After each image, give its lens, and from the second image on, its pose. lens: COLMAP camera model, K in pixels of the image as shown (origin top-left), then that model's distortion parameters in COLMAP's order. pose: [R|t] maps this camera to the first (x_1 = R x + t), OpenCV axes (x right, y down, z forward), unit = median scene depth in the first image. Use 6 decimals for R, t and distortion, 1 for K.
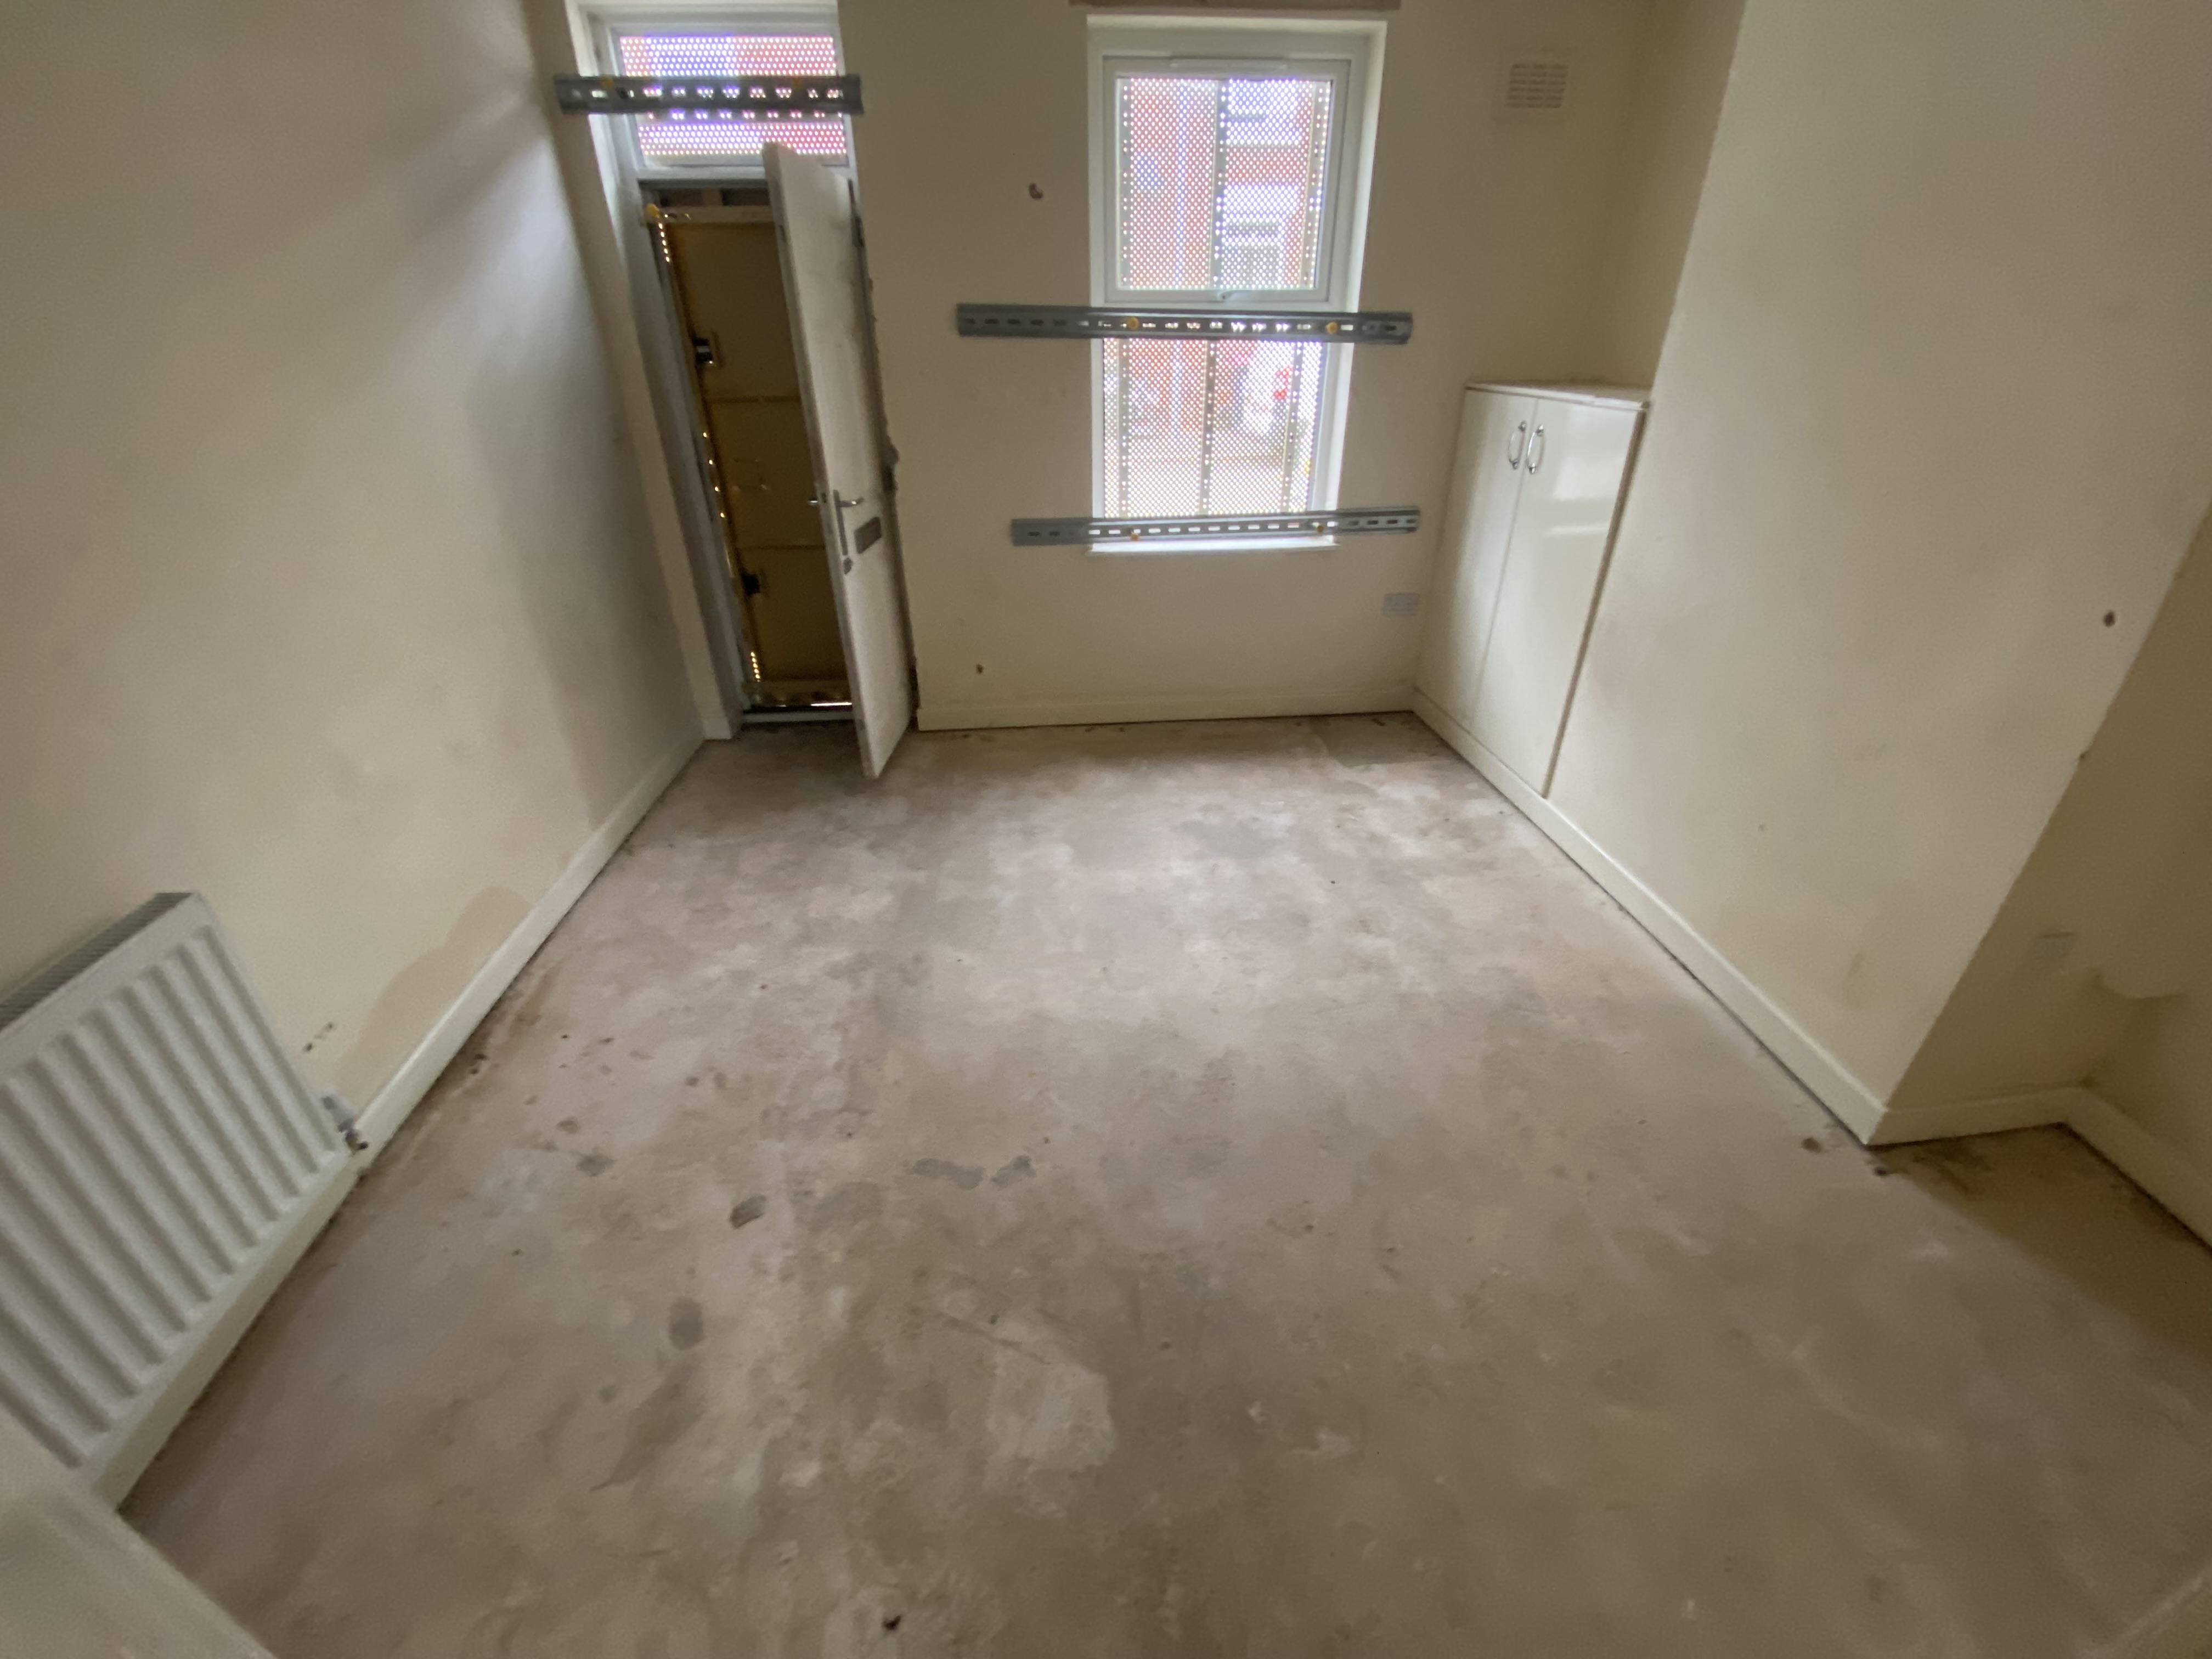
lens RADIAL K [[889.0, 0, 1099.0], [0, 889.0, 829.0], [0, 0, 1]] dist [0.034637, -0.026882]
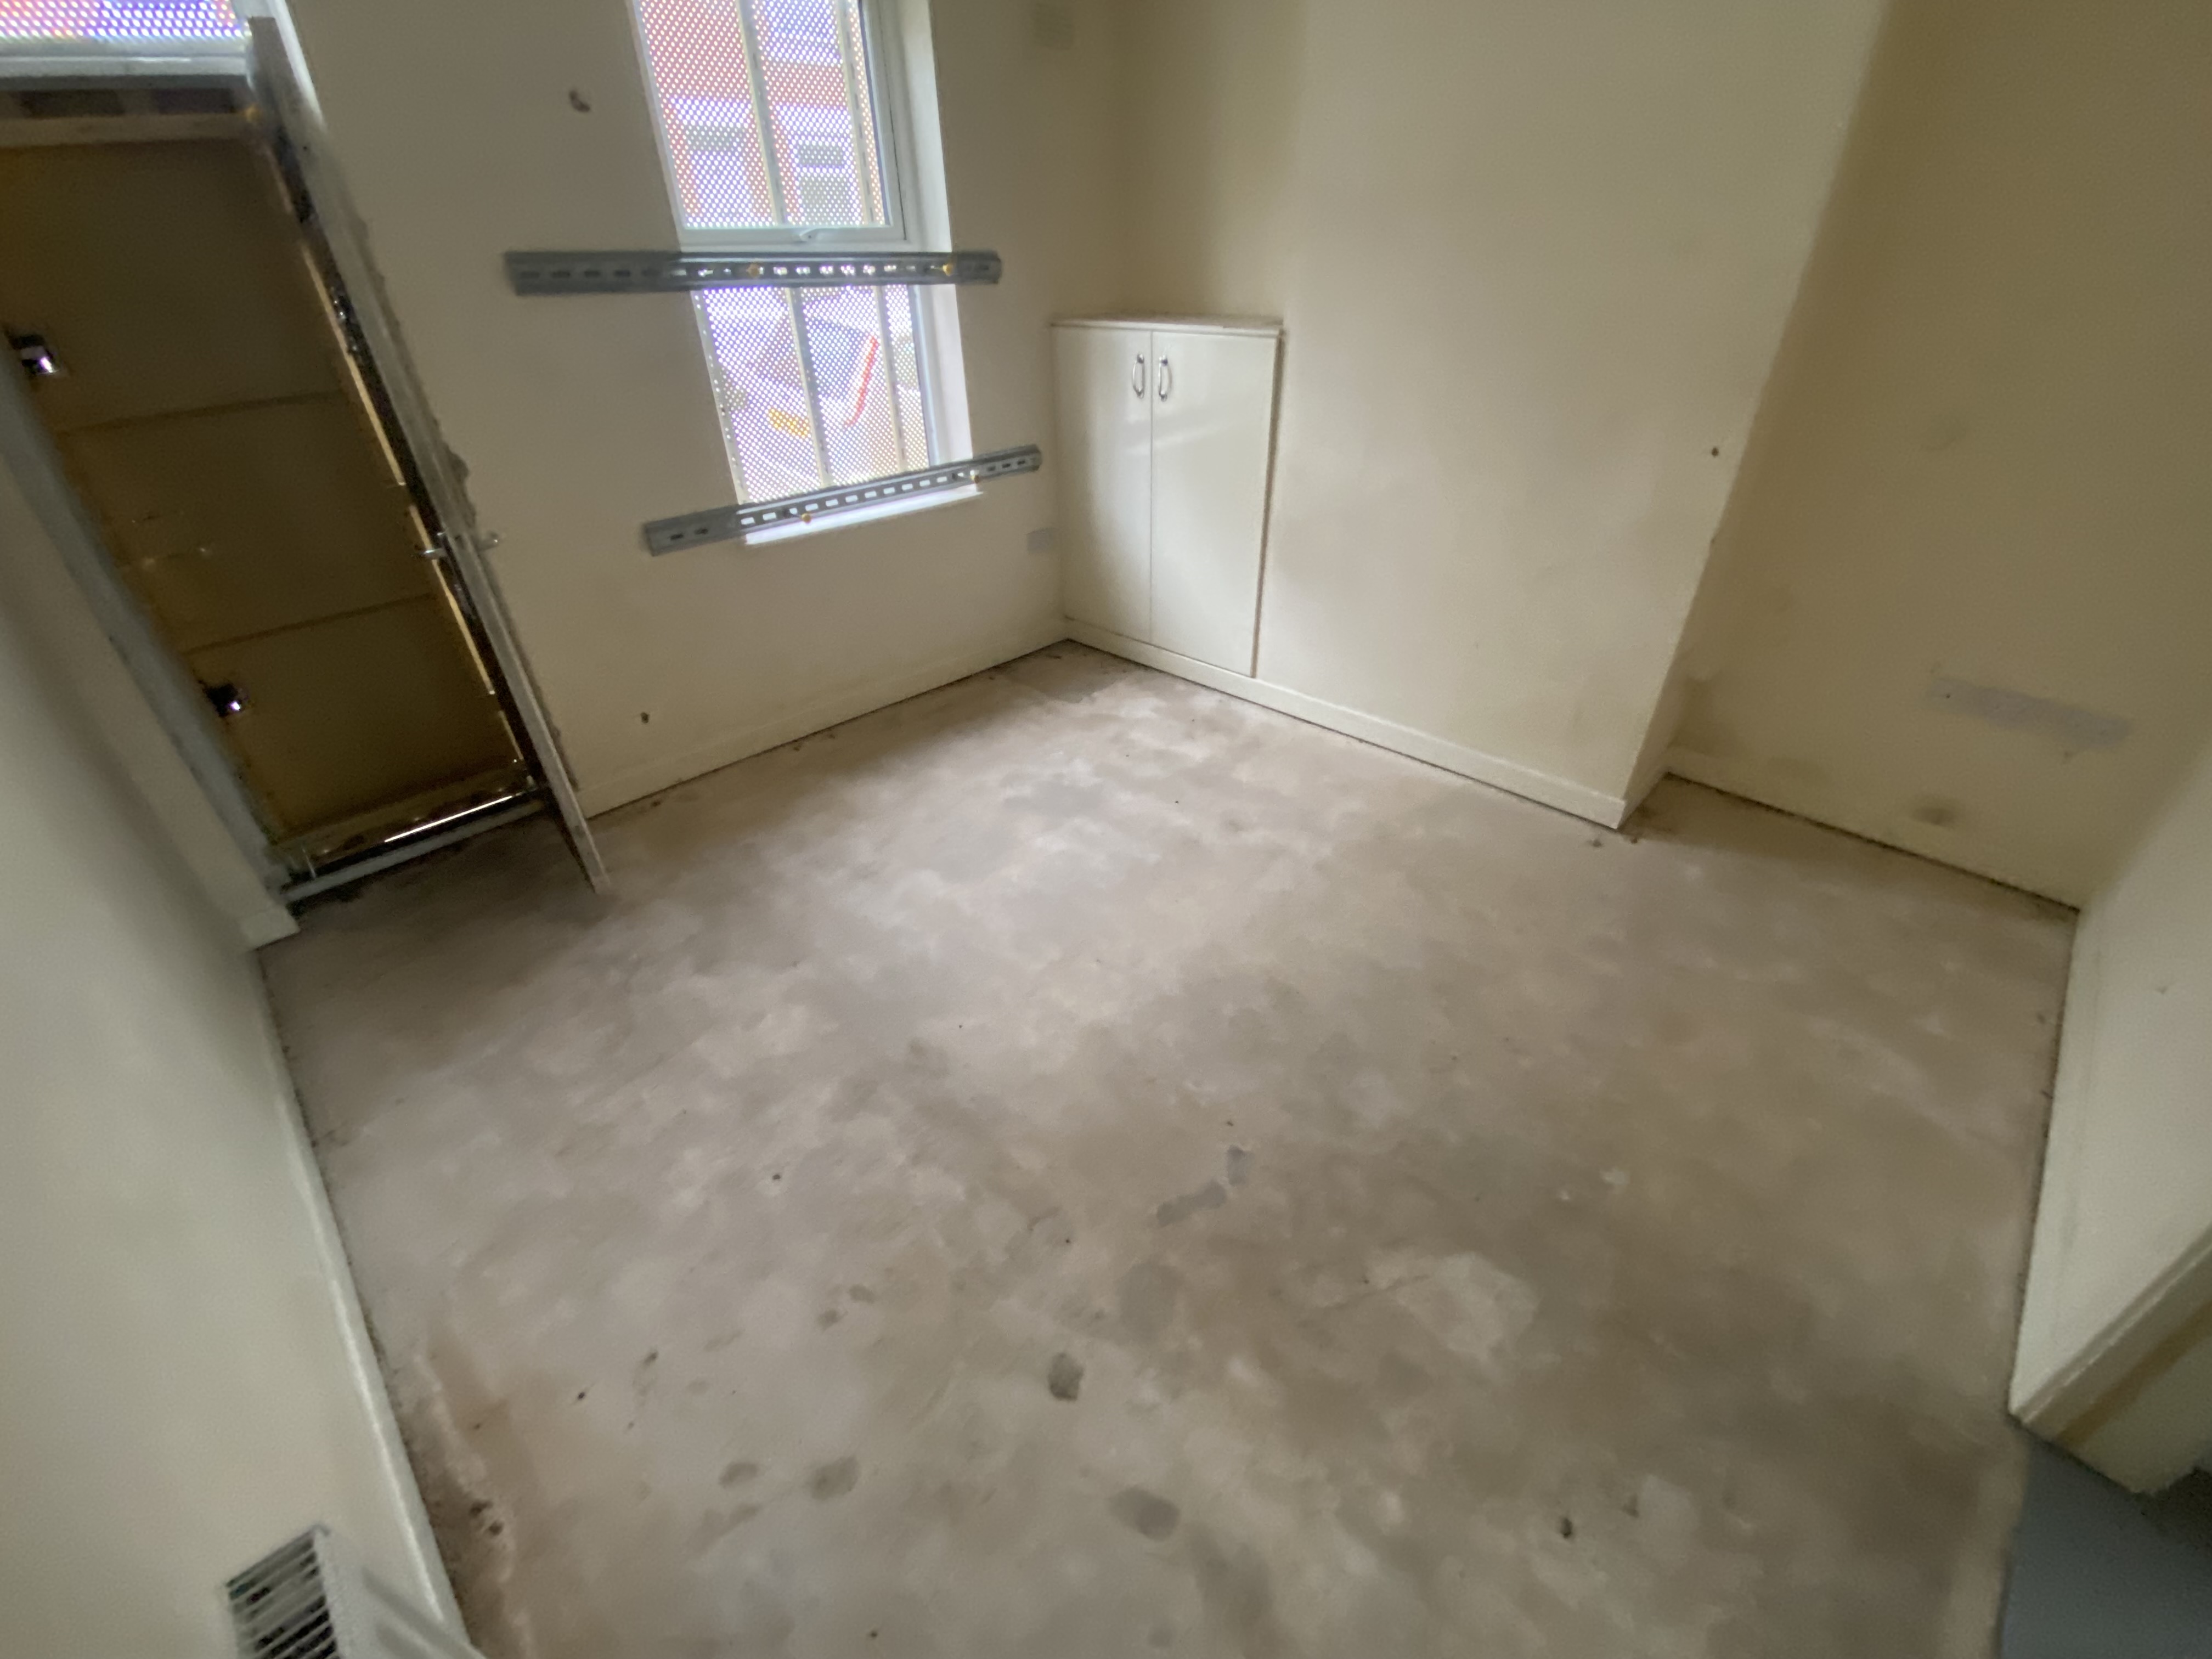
lens RADIAL K [[906.8, 0, 1121.9], [0, 906.8, 821.3], [0, 0, 1]] dist [0.023849, -0.020392]
pose [[0.756165, -0.354981, 0.549729, -0.384232], [0.328663, 0.932453, 0.150037, -0.101843], [-0.565857, 0.067223, 0.821758, 0.141753]]
